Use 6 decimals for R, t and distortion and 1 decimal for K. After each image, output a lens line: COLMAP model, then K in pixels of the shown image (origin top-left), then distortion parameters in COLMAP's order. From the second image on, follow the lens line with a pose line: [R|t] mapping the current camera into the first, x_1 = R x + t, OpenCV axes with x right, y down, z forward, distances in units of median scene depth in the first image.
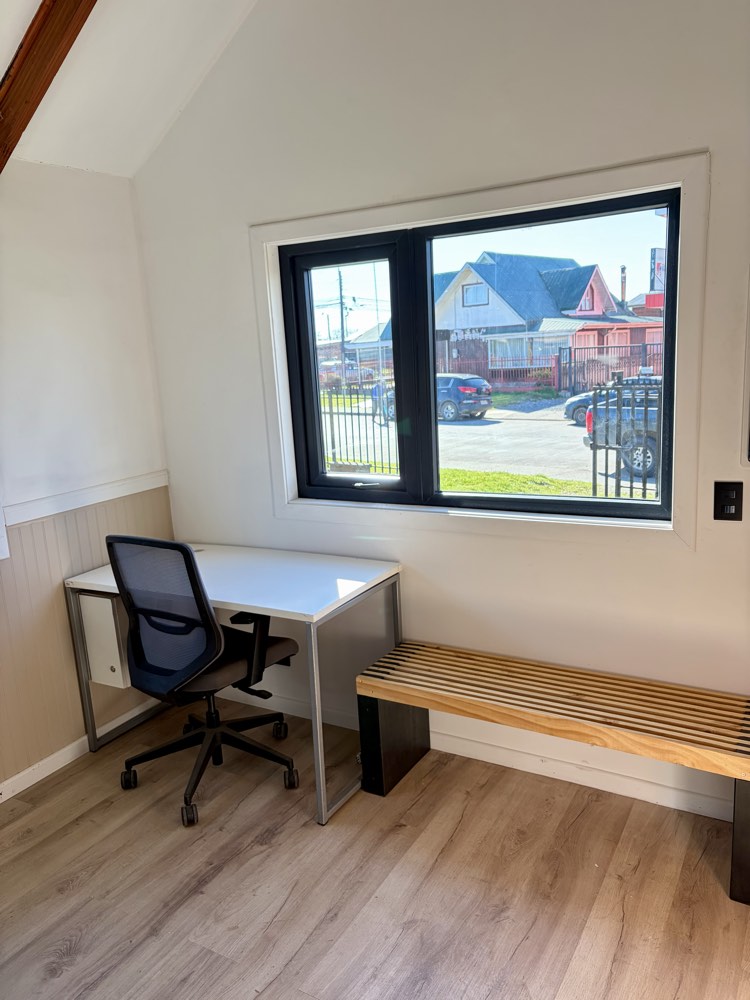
lens RADIAL K [[757.0, 0, 376.4], [0, 757.0, 500.2], [0, 0, 1]] dist [0.011644, -0.015584]
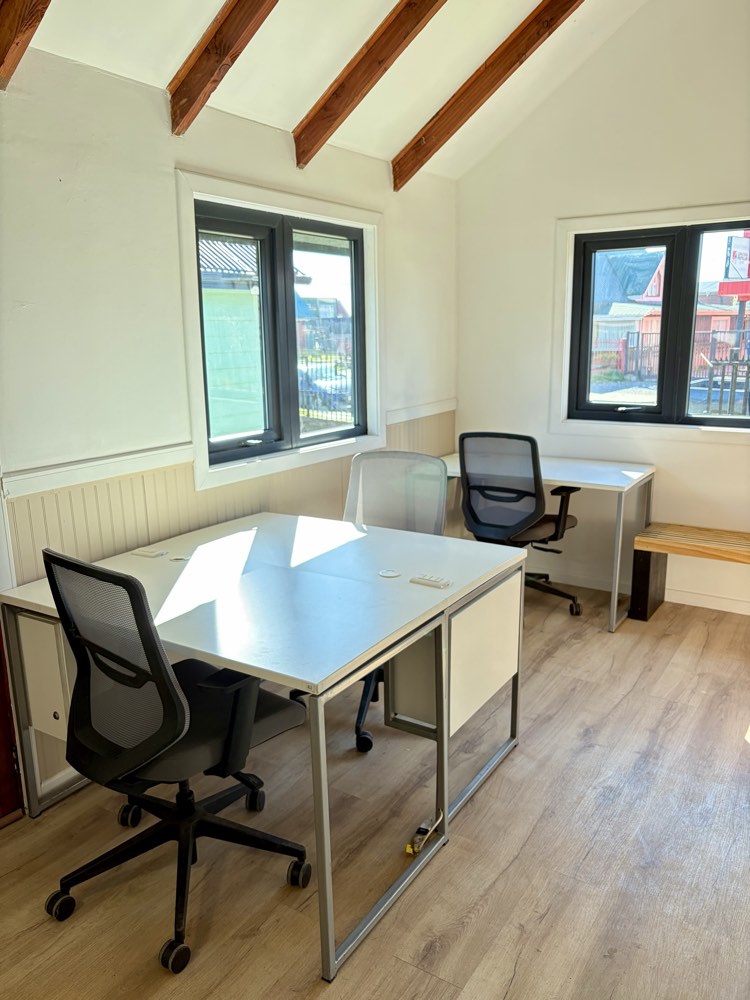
lens RADIAL K [[757.0, 0, 373.4], [0, 757.0, 502.5], [0, 0, 1]] dist [0.011644, -0.015584]
pose [[0.997638, 0.047624, -0.049498, -0.421492], [-0.046163, 0.998476, 0.030249, 0.136114], [0.050863, -0.027893, 0.998316, -0.435748]]
